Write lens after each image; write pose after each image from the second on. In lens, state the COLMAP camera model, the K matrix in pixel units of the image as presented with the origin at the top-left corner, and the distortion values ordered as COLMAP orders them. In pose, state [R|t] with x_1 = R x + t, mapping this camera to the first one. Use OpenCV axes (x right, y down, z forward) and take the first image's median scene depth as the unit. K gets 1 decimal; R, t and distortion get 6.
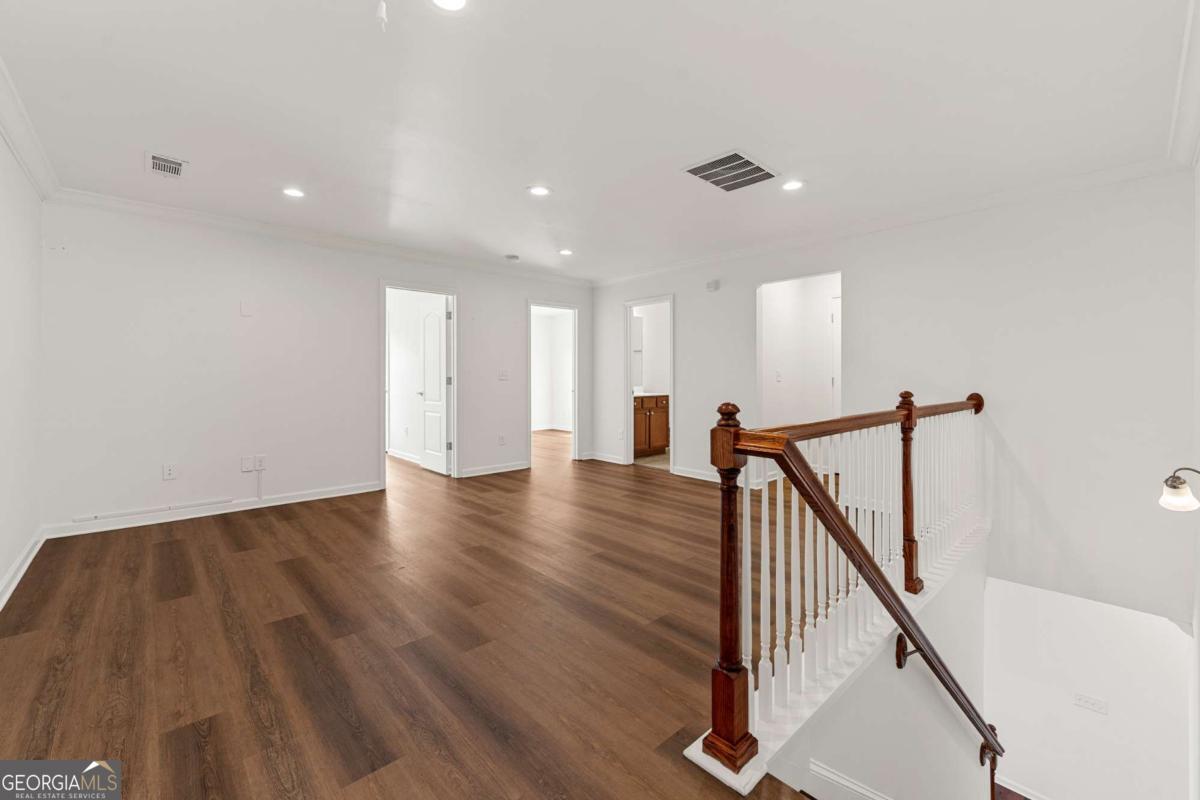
lens RADIAL K [[491.4, 0, 602.3], [0, 491.4, 390.1], [0, 0, 1]] dist [0.002662, 0.000107]
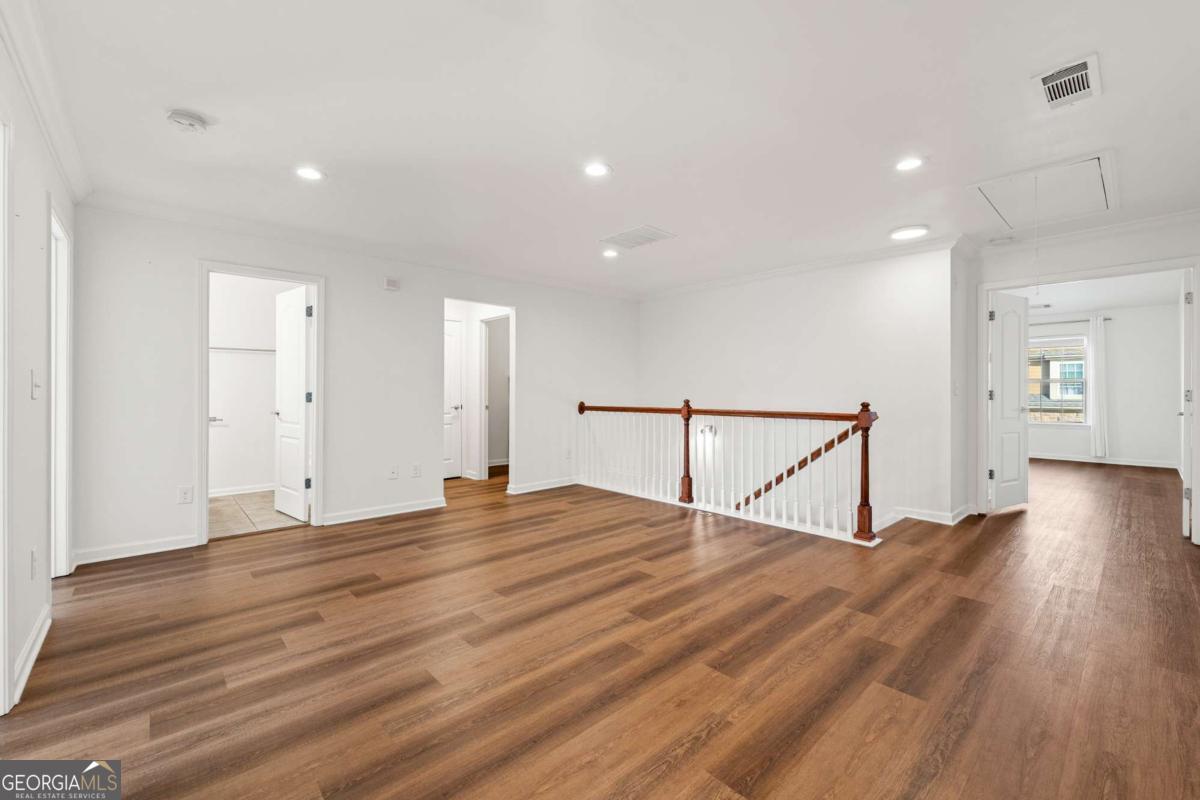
lens RADIAL K [[491.4, 0, 602.3], [0, 491.4, 390.1], [0, 0, 1]] dist [0.002662, 0.000107]
pose [[0.002711, 0.005162, 0.999983, -1.477649], [0.024056, 0.999697, -0.005226, -0.035909], [-0.999707, 0.024070, 0.002586, 1.500666]]
